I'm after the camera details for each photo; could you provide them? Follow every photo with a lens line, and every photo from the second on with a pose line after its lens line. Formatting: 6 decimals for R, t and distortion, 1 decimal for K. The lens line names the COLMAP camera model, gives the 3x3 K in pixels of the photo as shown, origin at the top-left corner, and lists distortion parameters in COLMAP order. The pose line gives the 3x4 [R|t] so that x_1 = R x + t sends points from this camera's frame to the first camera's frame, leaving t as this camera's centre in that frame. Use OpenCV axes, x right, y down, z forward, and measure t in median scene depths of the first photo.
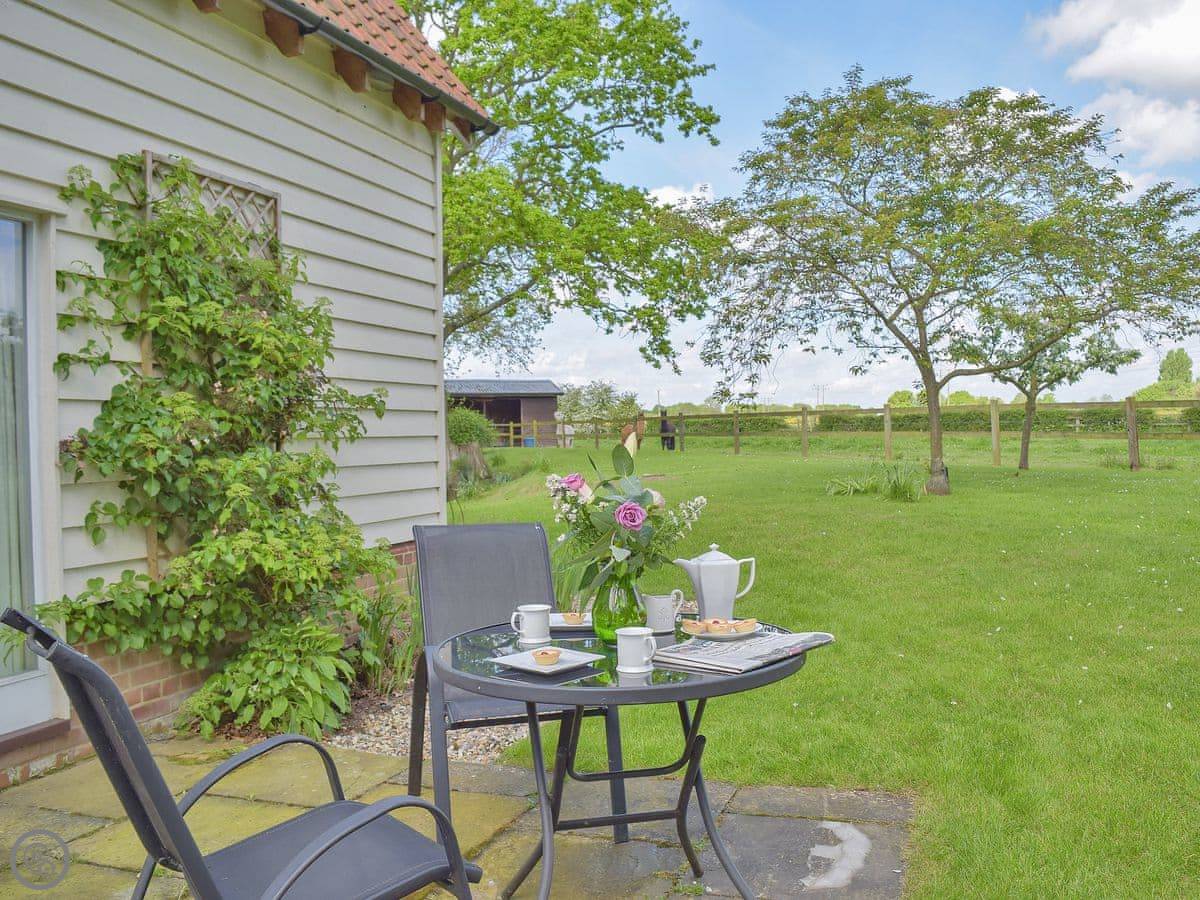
lens RADIAL K [[1035.4, 0, 601.0], [0, 1035.4, 469.8], [0, 0, 1]] dist [-0.007400, -0.013642]
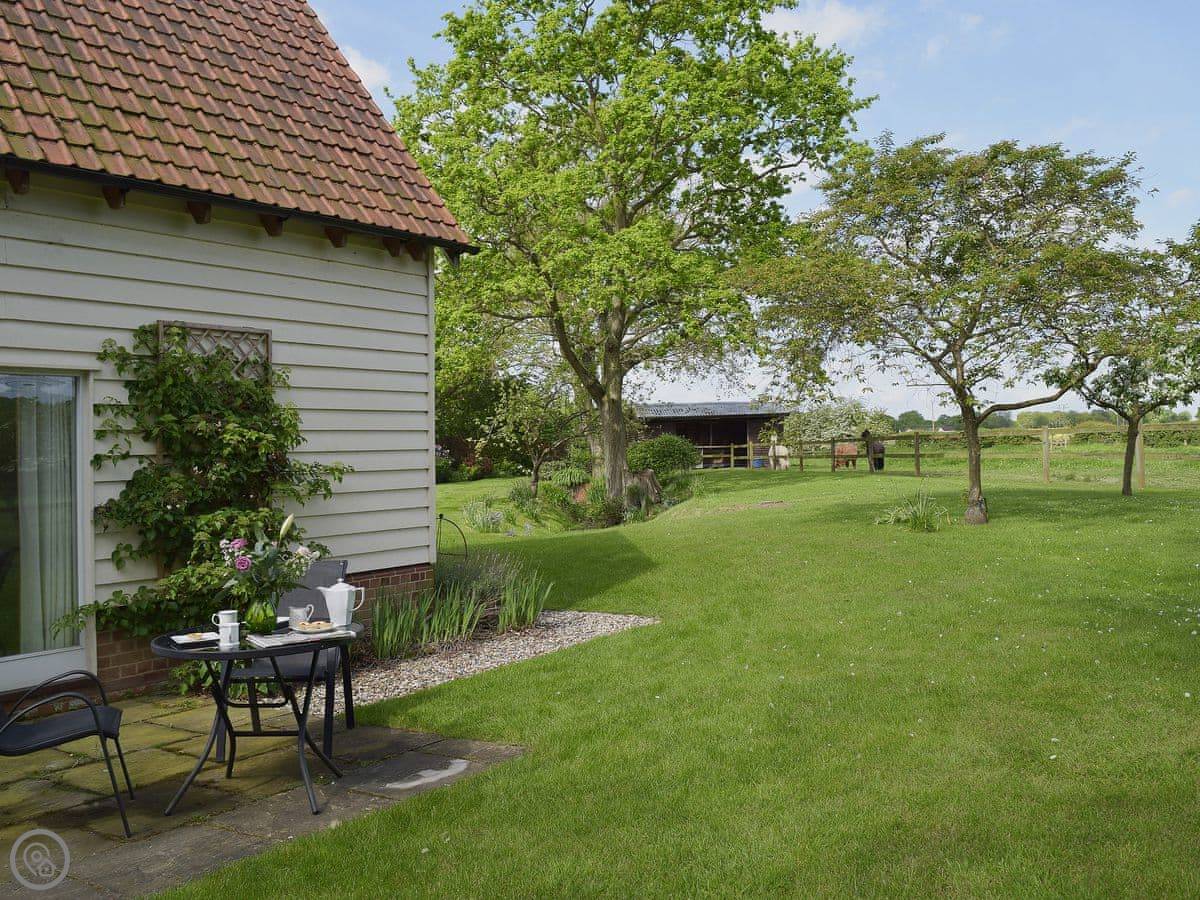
lens RADIAL K [[1063.0, 0, 600.0], [0, 1063.0, 450.0], [0, 0, 1]] dist [-0.008135, 0.000831]
pose [[0.957612, -0.017176, -0.287548, 0.690796], [0.008342, 0.999456, -0.031920, -0.054421], [0.287940, 0.028169, 0.957234, -0.370310]]
